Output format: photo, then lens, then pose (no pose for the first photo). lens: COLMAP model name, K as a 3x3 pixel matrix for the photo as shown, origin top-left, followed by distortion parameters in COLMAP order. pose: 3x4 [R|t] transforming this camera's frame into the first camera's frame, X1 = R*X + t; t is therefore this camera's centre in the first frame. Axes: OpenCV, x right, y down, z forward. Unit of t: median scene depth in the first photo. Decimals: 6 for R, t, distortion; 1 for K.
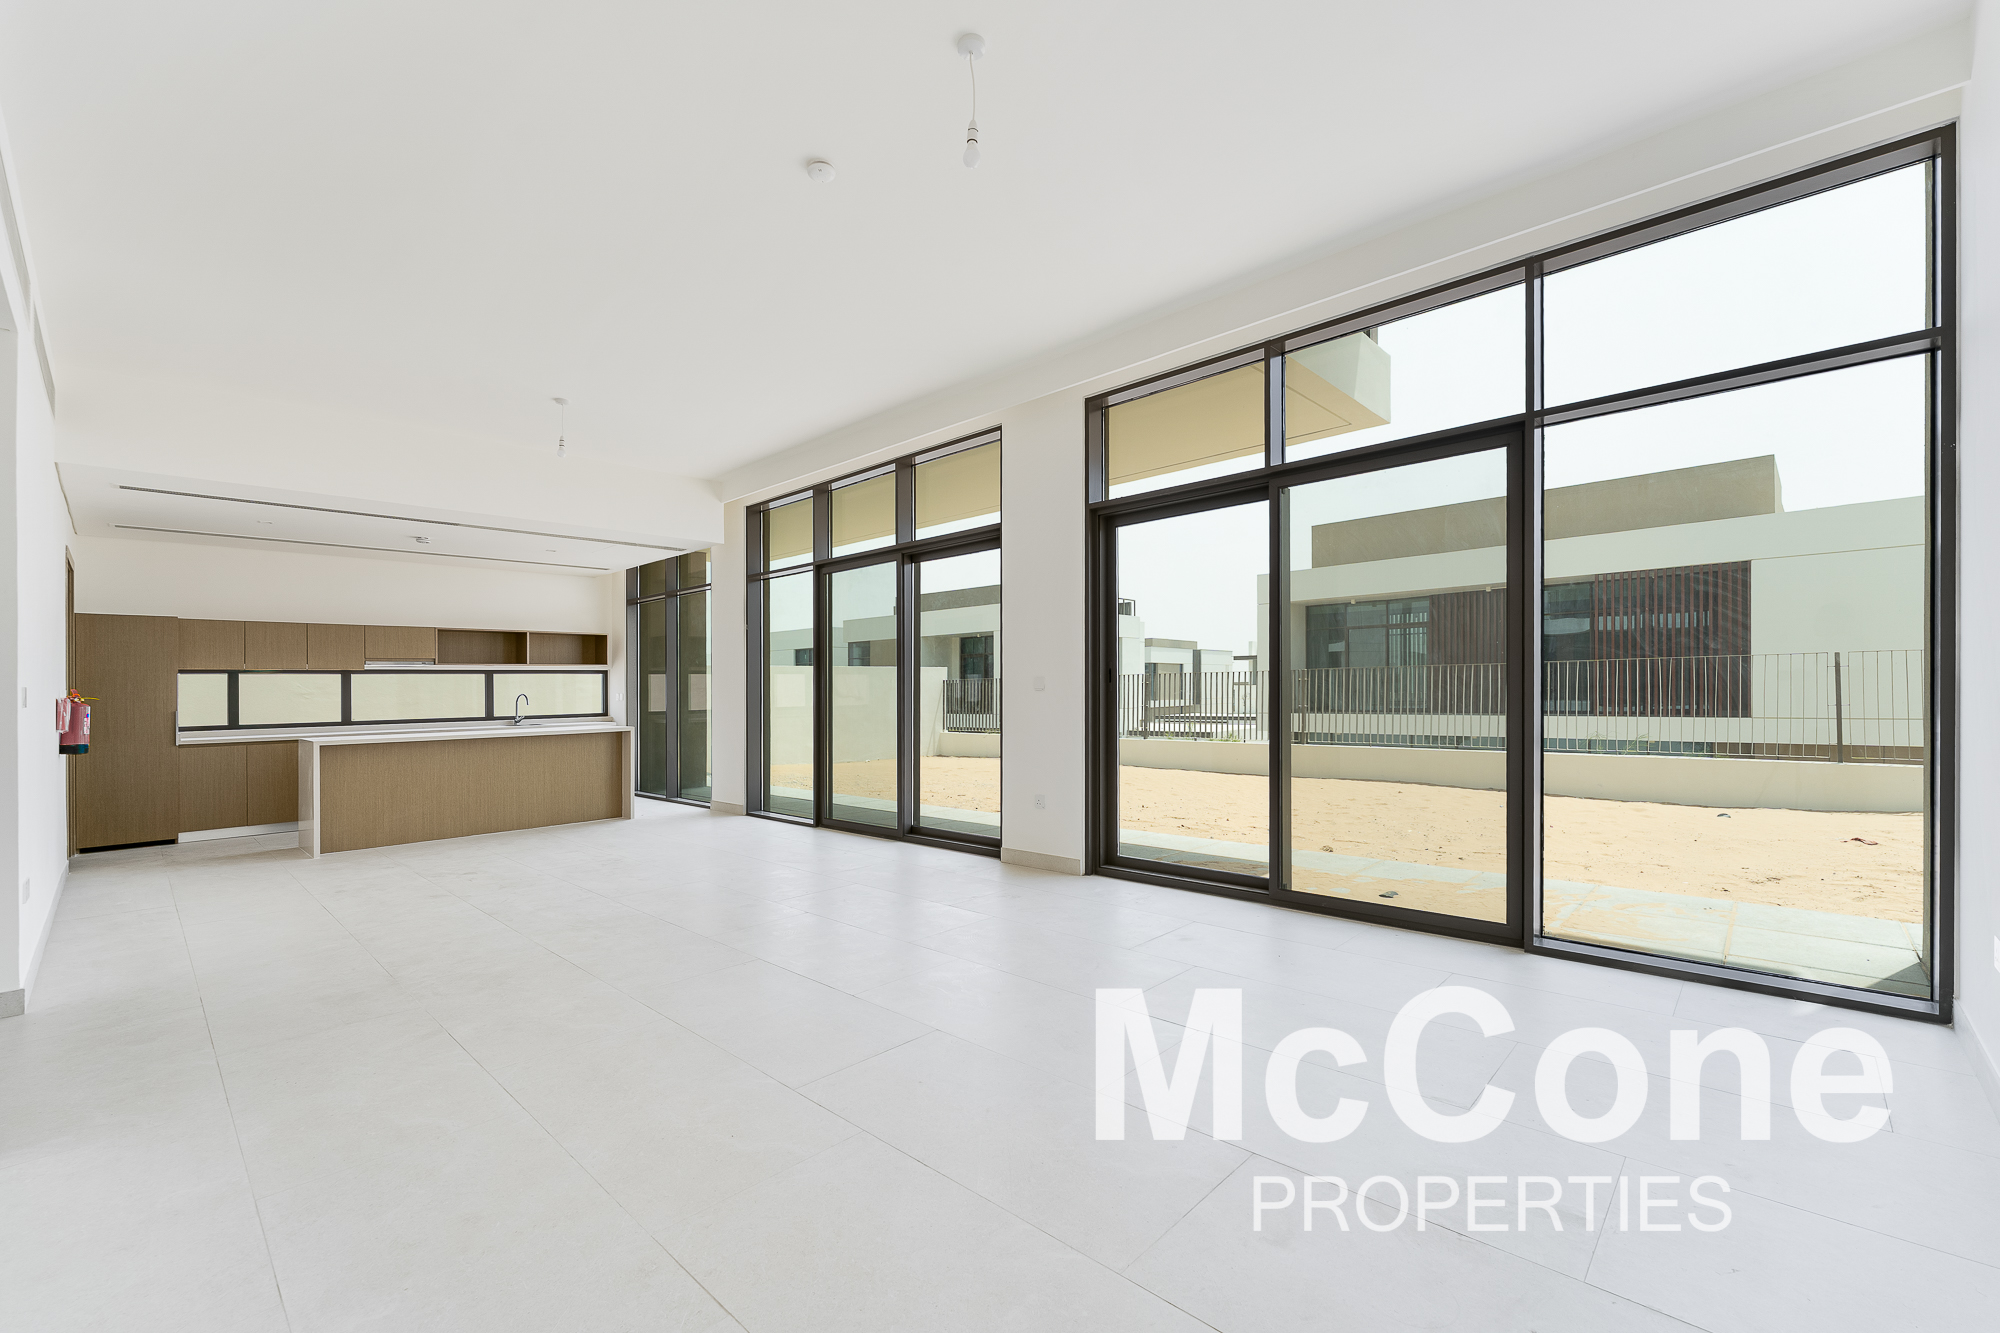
lens RADIAL K [[823.9, 0, 1001.7], [0, 823.9, 678.8], [0, 0, 1]] dist [-0.015458, 0.000312]
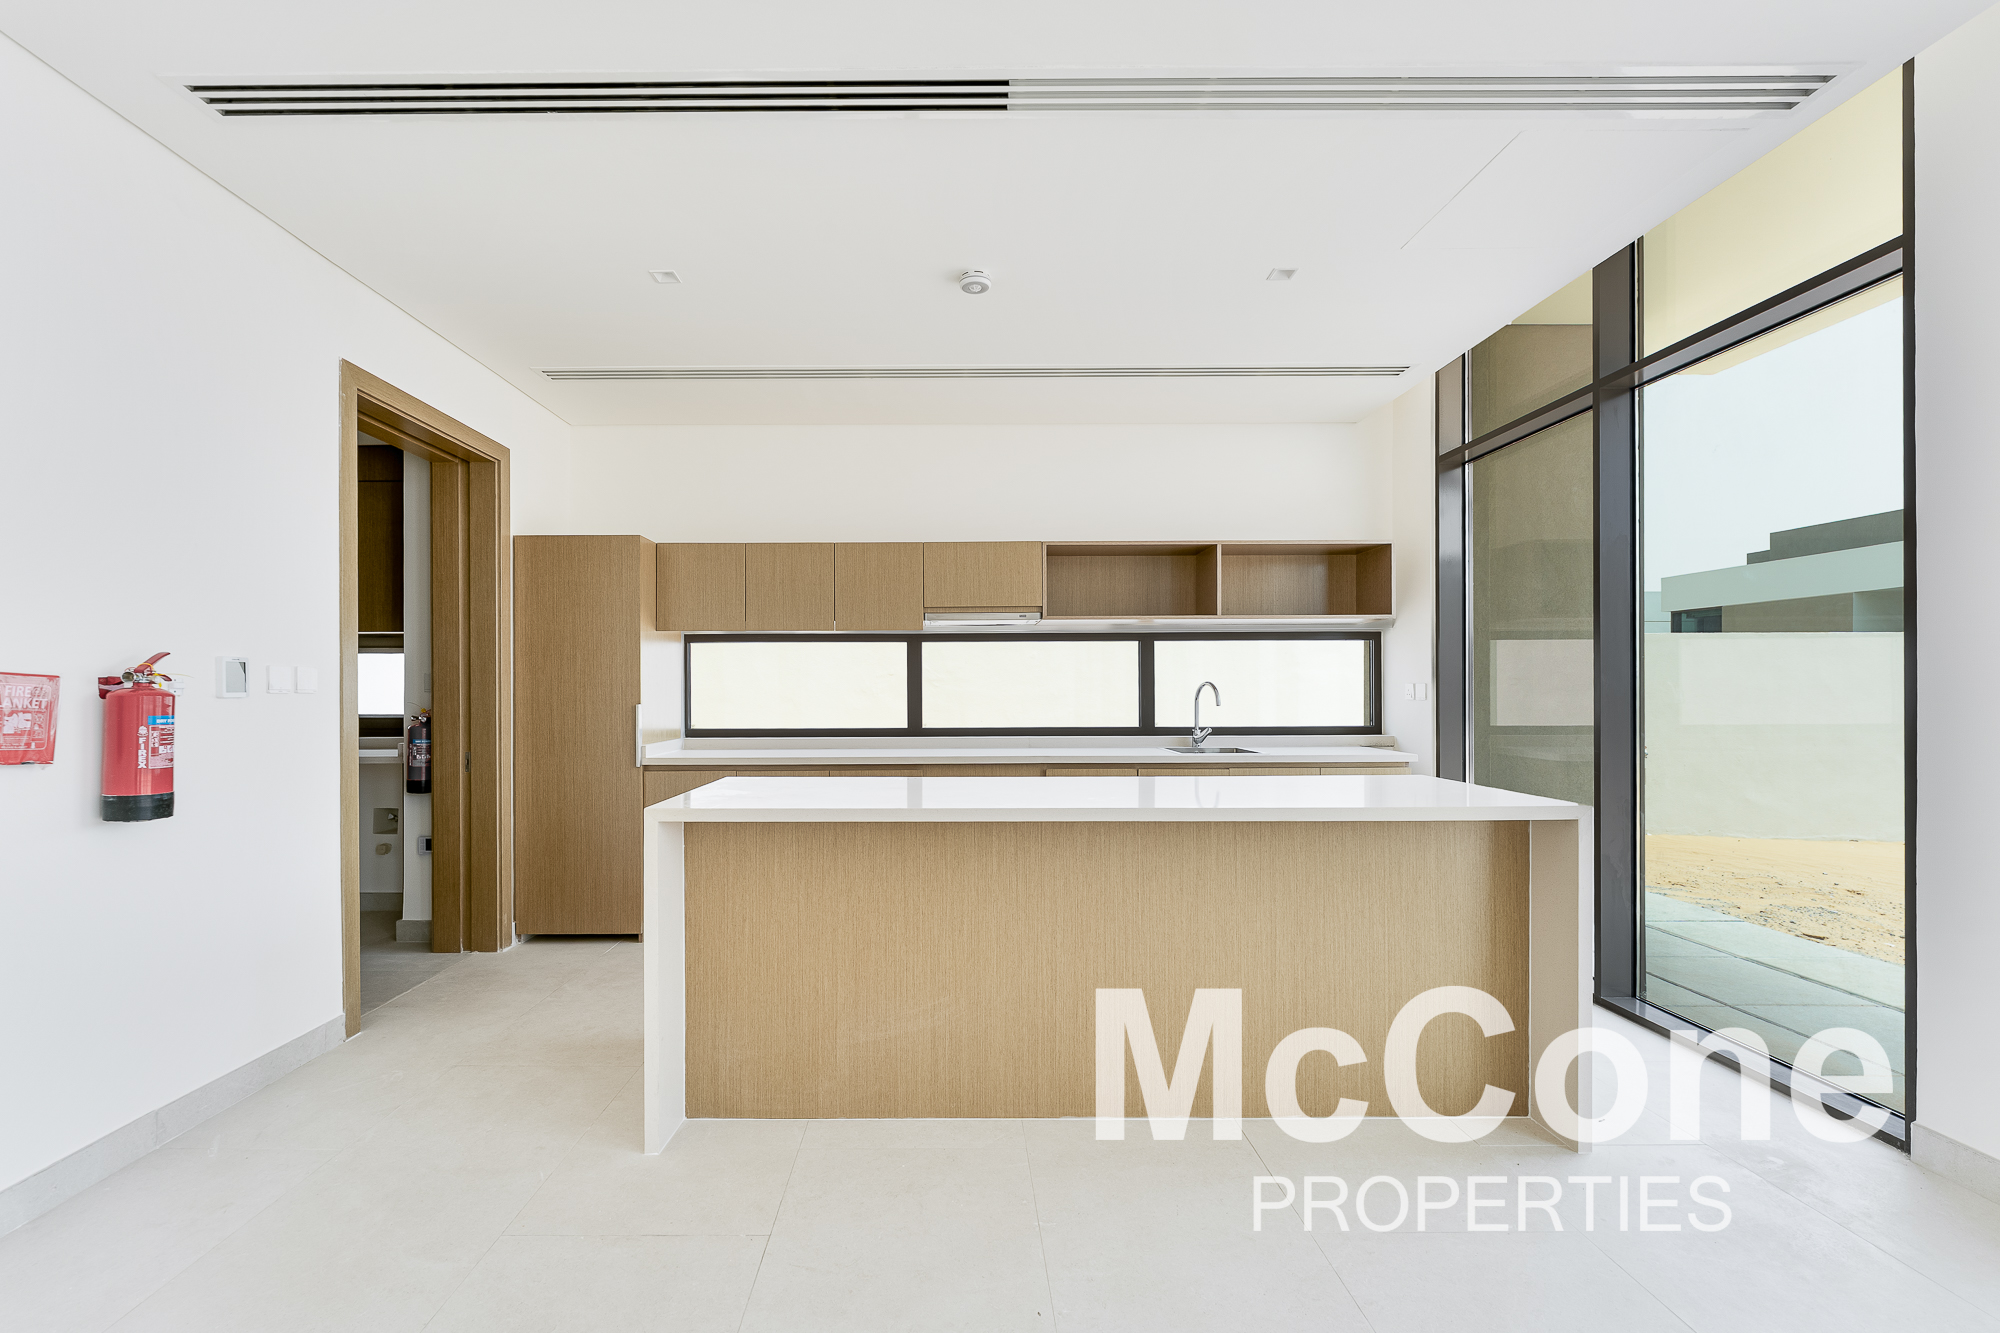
lens RADIAL K [[823.9, 0, 991.7], [0, 823.9, 668.8], [0, 0, 1]] dist [-0.015458, 0.000312]
pose [[0.709541, 0.002355, -0.704661, -0.347975], [0.000140, 0.999994, 0.003483, 0.009615], [0.704664, -0.002570, 0.709536, 0.591299]]
